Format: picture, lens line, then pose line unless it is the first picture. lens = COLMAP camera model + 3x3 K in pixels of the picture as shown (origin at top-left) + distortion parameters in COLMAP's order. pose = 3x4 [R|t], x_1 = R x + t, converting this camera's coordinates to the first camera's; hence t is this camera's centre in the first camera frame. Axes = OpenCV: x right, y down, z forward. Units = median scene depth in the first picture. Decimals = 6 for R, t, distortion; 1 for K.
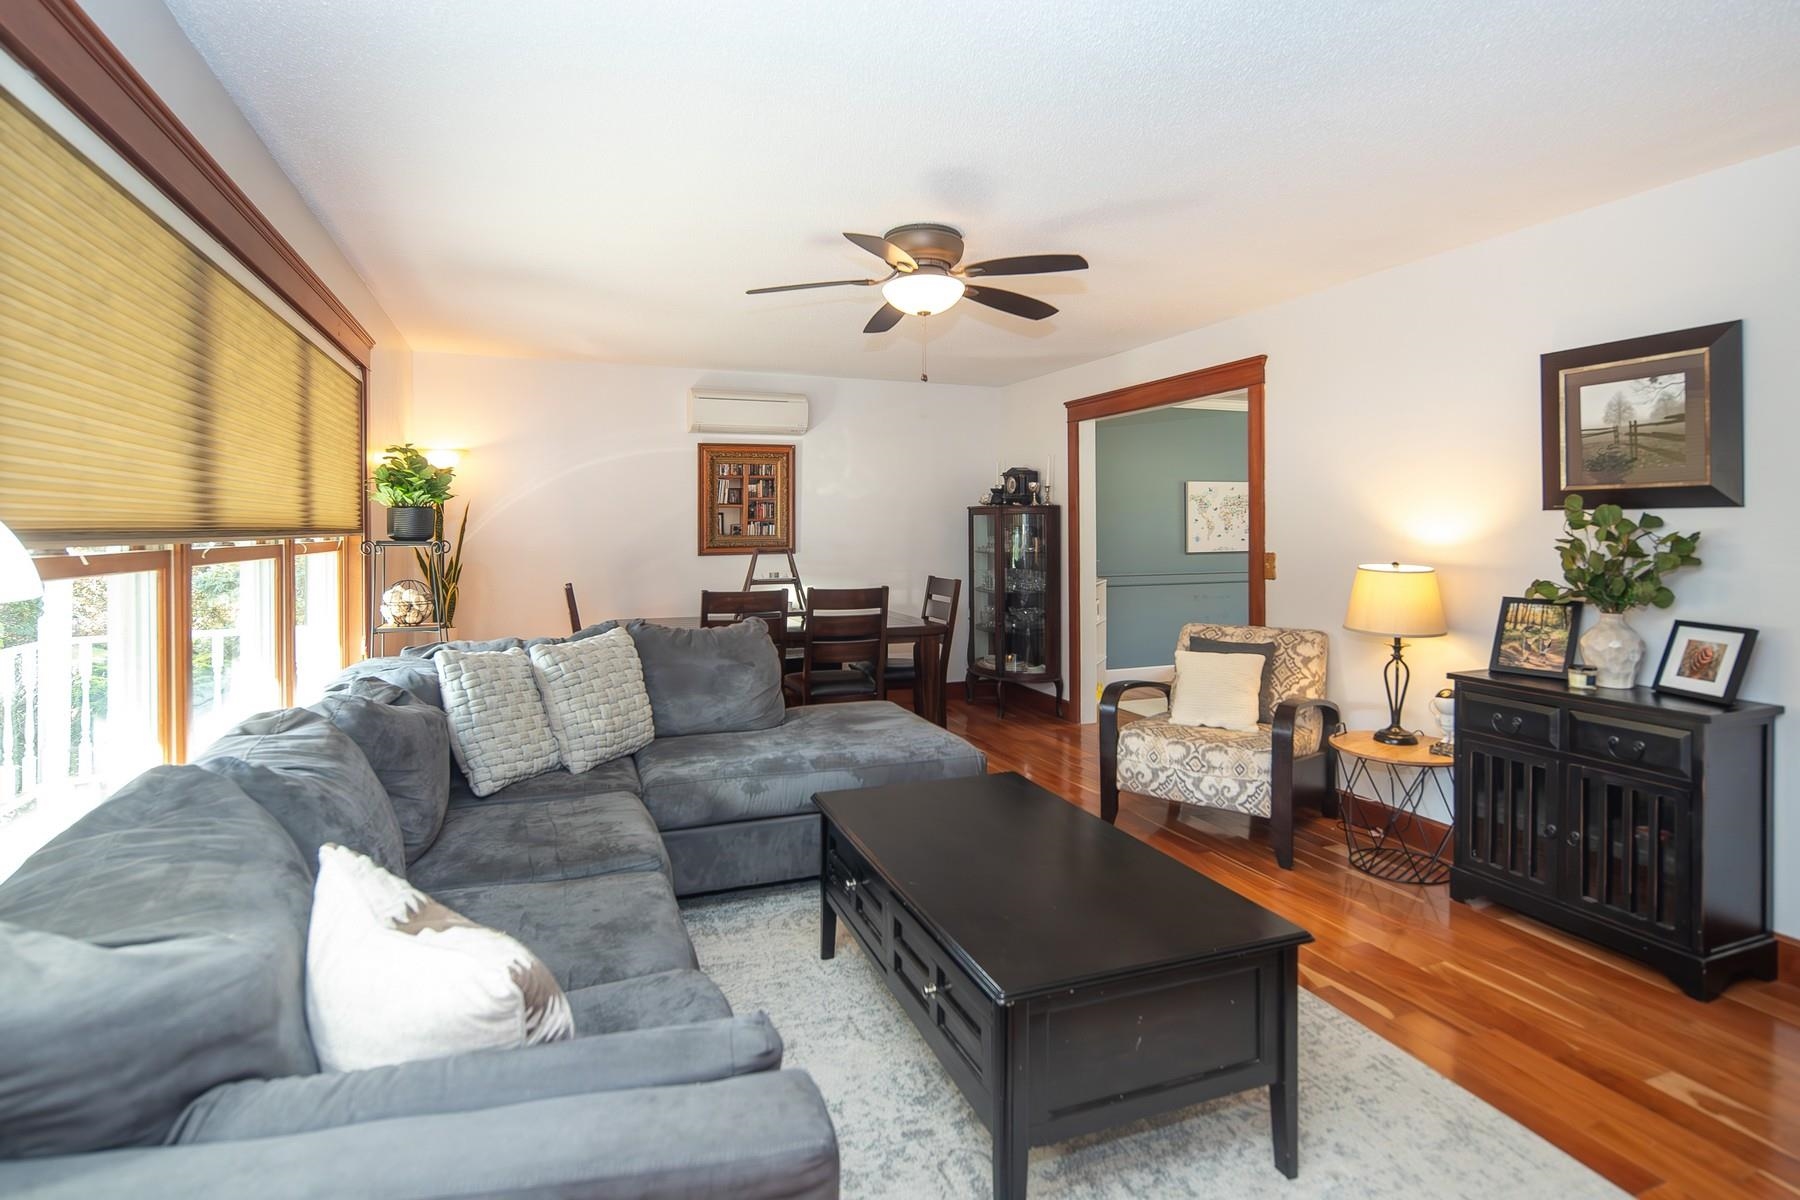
lens RADIAL K [[878.8, 0, 898.4], [0, 878.8, 536.9], [0, 0, 1]] dist [0.000884, 0.000279]
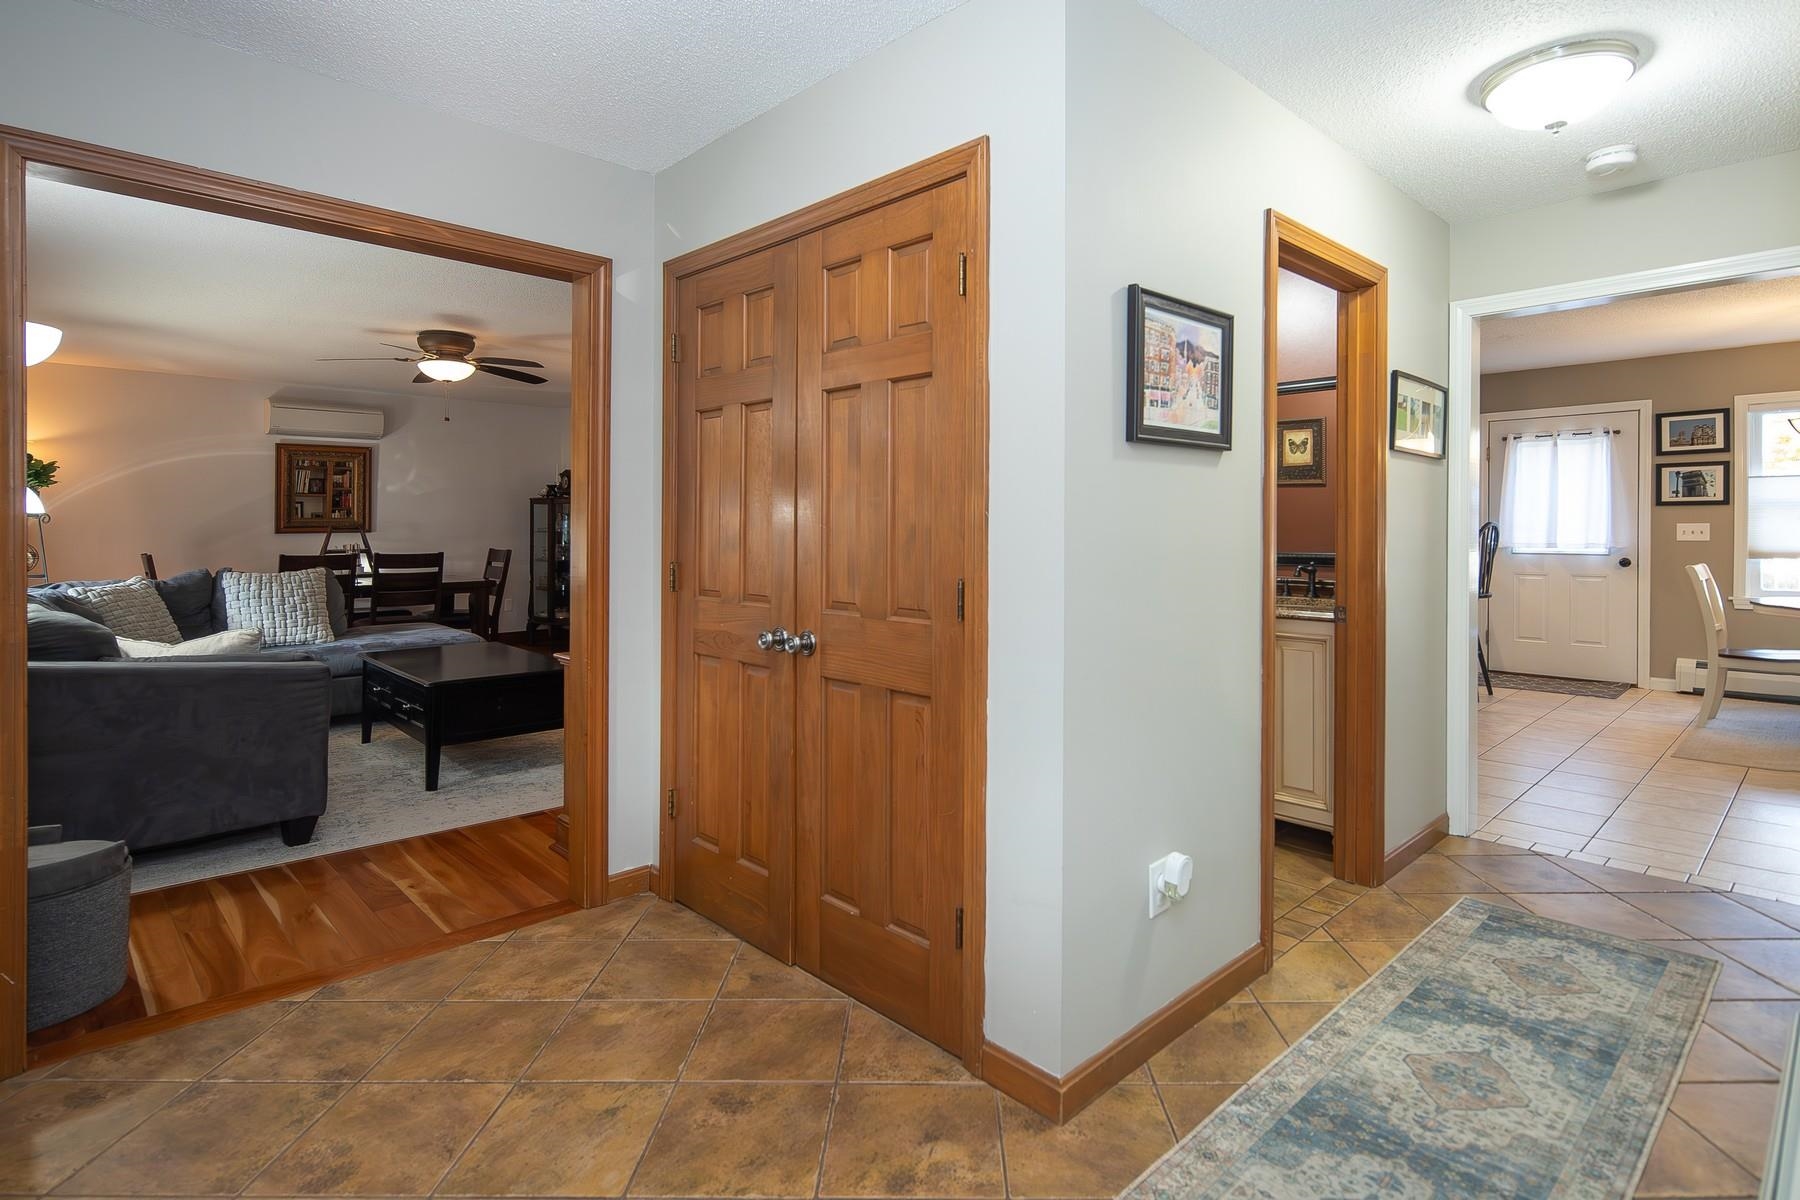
lens RADIAL K [[920.0, 0, 1009.6], [0, 920.0, 523.3], [0, 0, 1]] dist [0.004733, 0.000681]
pose [[0.899489, 0.003702, 0.436928, 0.139984], [0.002276, 0.999911, -0.013157, 0.026995], [-0.436938, 0.012829, 0.899400, -0.644515]]
